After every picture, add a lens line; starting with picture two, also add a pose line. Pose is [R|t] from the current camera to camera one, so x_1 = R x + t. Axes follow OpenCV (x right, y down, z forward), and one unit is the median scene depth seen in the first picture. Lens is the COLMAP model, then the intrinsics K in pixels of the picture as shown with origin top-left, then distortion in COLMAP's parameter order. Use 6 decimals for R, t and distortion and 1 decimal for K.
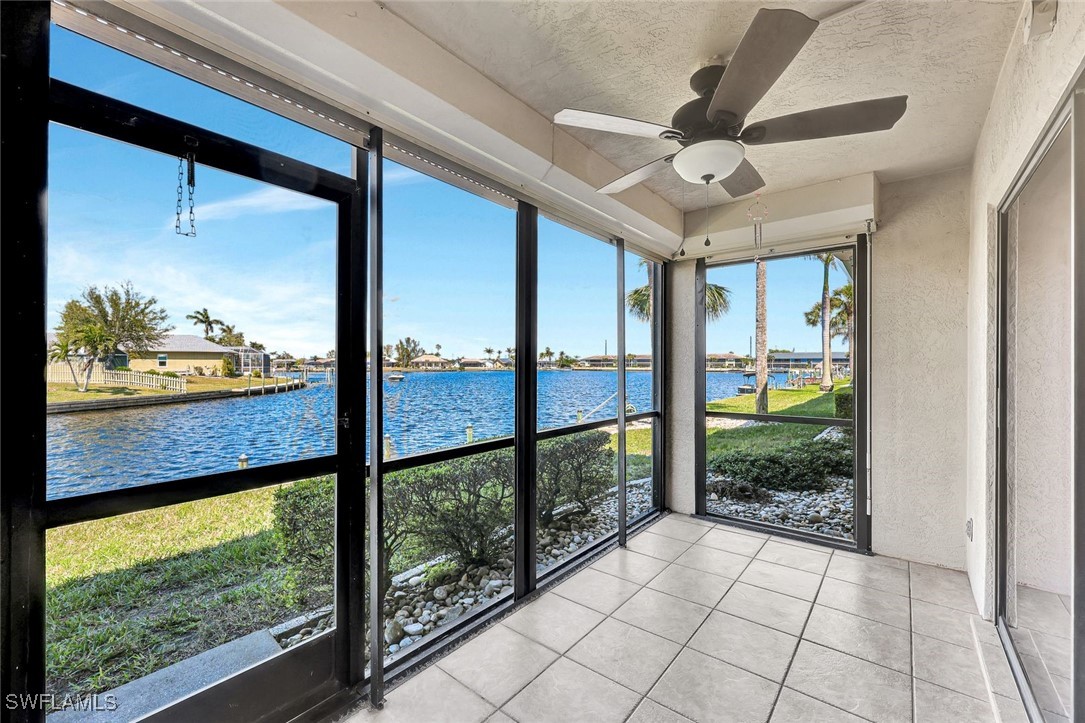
lens RADIAL K [[440.2, 0, 551.4], [0, 440.2, 367.1], [0, 0, 1]] dist [0.000418, 0.000007]
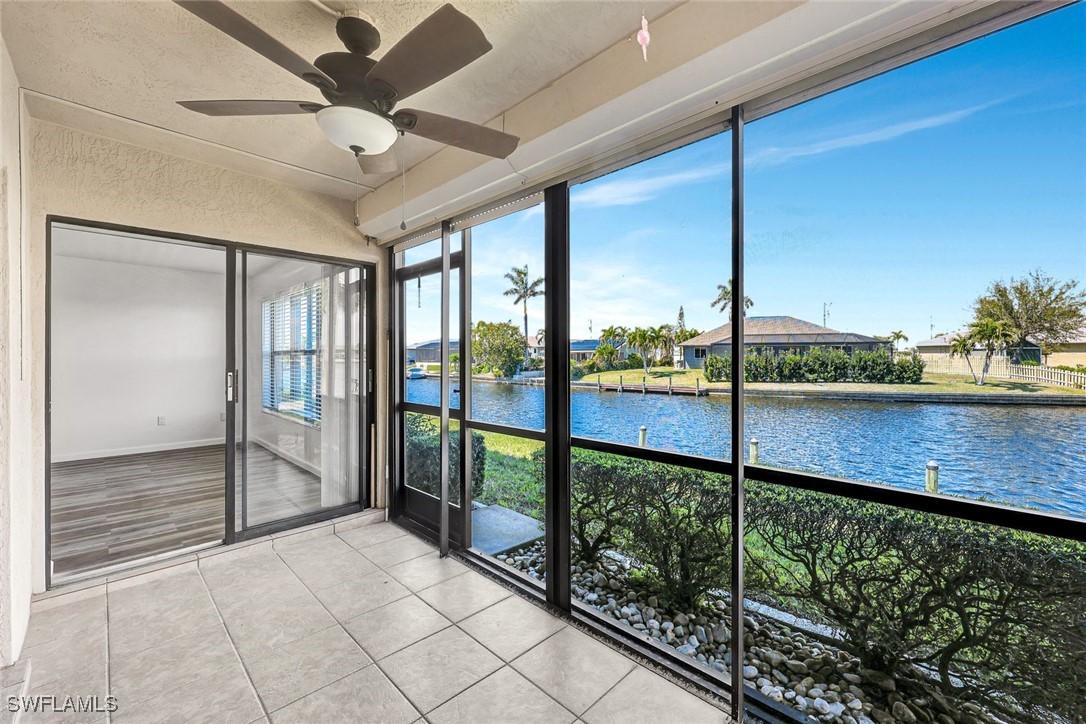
lens RADIAL K [[442.7, 0, 537.4], [0, 442.7, 360.6], [0, 0, 1]] dist [0.006263, 0.000083]
pose [[-0.106386, 0.004766, -0.994314, 0.075637], [-0.005505, 0.999970, 0.005382, -0.000728], [0.994310, 0.006046, -0.106356, 0.090835]]
